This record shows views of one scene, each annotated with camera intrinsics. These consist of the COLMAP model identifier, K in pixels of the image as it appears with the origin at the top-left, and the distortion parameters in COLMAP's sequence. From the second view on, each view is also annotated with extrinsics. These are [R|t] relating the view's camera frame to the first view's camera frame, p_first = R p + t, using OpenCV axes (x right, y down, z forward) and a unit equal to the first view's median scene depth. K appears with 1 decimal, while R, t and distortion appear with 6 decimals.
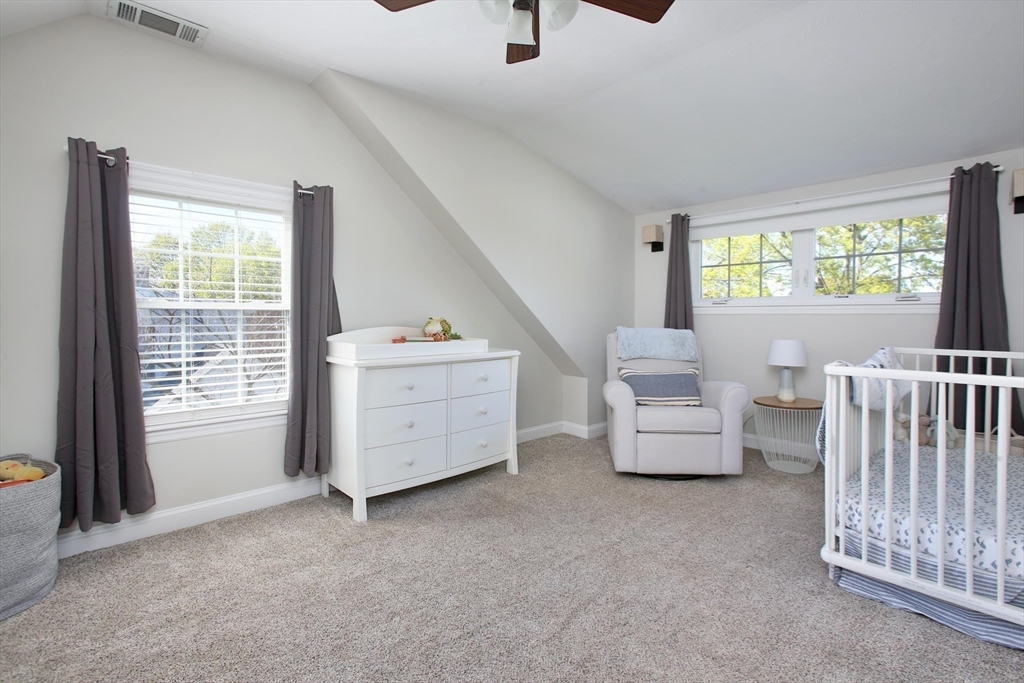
lens RADIAL K [[503.6, 0, 512.2], [0, 503.6, 306.5], [0, 0, 1]] dist [0.001230, 0.000306]
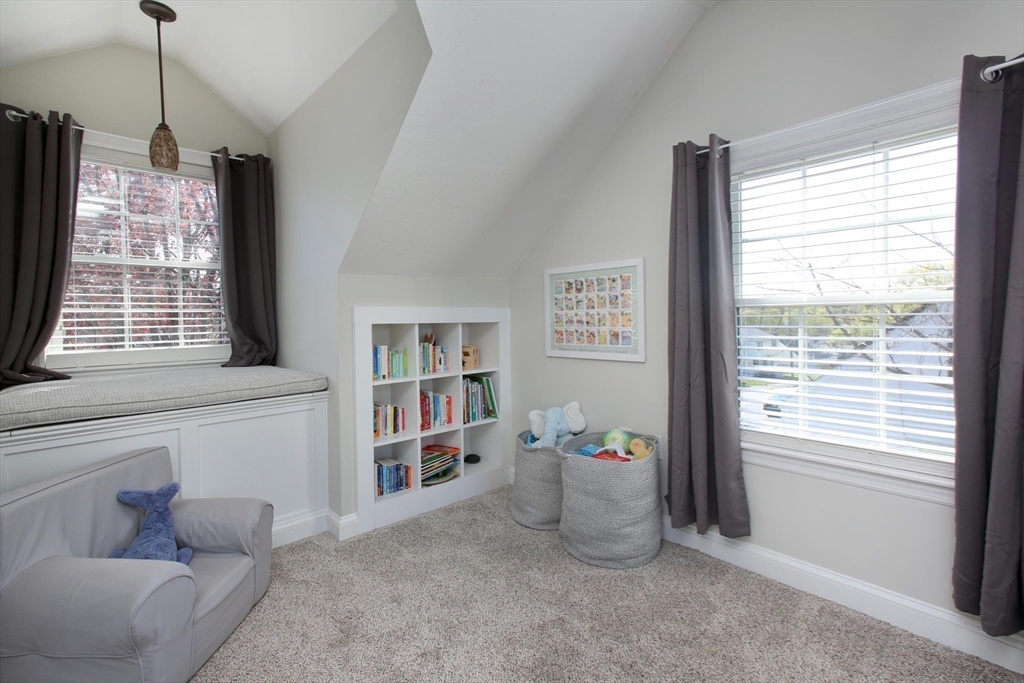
lens RADIAL K [[467.1, 0, 515.2], [0, 467.1, 324.8], [0, 0, 1]] dist [0.000553, 0.000338]
pose [[0.008584, -0.011320, -0.999899, 0.081181], [-0.005076, 0.999923, -0.011364, 0.050685], [0.999950, 0.005173, 0.008525, 0.629806]]
